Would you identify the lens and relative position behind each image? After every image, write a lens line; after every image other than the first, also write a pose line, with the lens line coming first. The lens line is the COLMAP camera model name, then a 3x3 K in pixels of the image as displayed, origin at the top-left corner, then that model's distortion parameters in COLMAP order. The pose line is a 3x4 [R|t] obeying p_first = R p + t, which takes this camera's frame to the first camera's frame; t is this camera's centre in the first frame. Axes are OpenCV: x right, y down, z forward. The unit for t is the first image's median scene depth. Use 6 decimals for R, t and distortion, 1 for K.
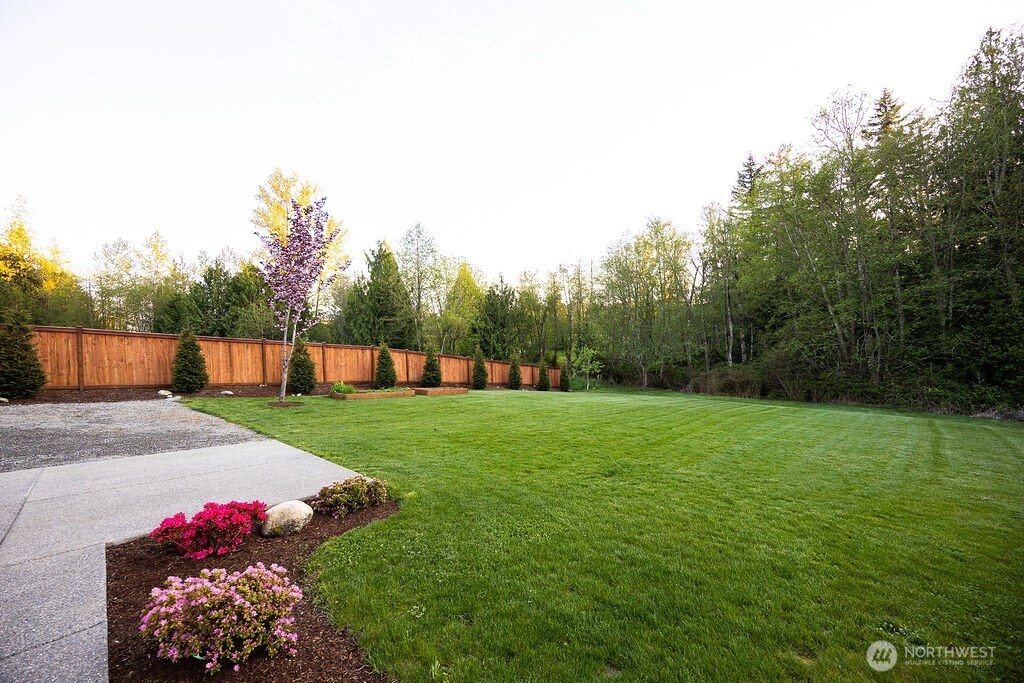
lens RADIAL K [[392.3, 0, 511.9], [0, 392.3, 342.6], [0, 0, 1]] dist [-0.004346, 0.001652]
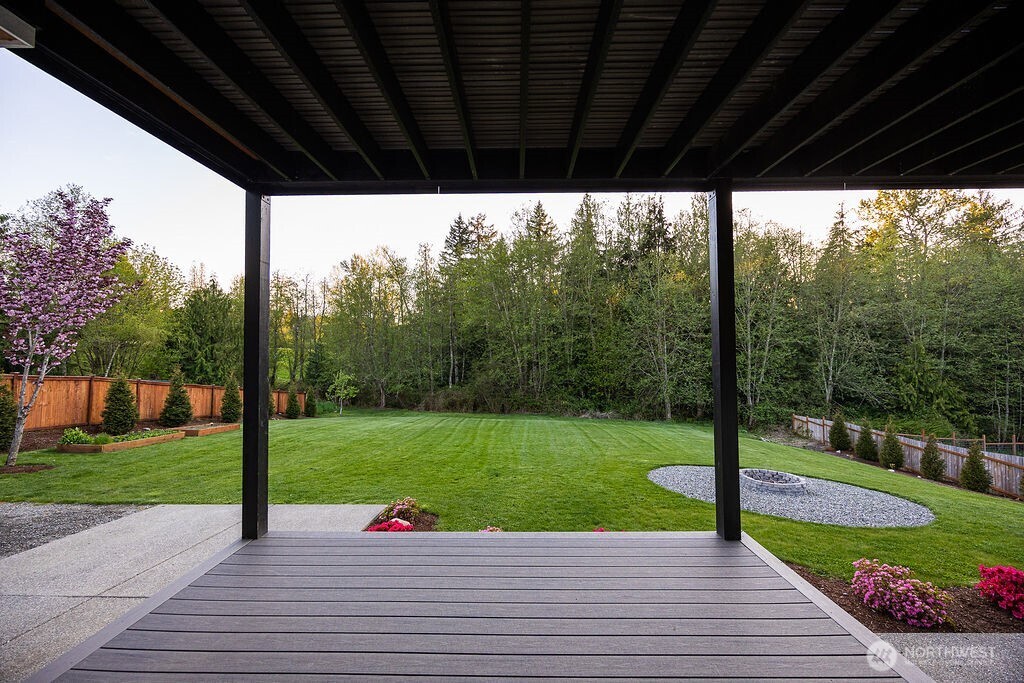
lens RADIAL K [[392.3, 0, 509.6], [0, 392.3, 341.1], [0, 0, 1]] dist [-0.004346, 0.001652]
pose [[0.741020, 0.063659, 0.668459, -0.155885], [-0.036952, 0.997853, -0.054065, -0.027898], [-0.670466, 0.015363, 0.741781, -0.055809]]
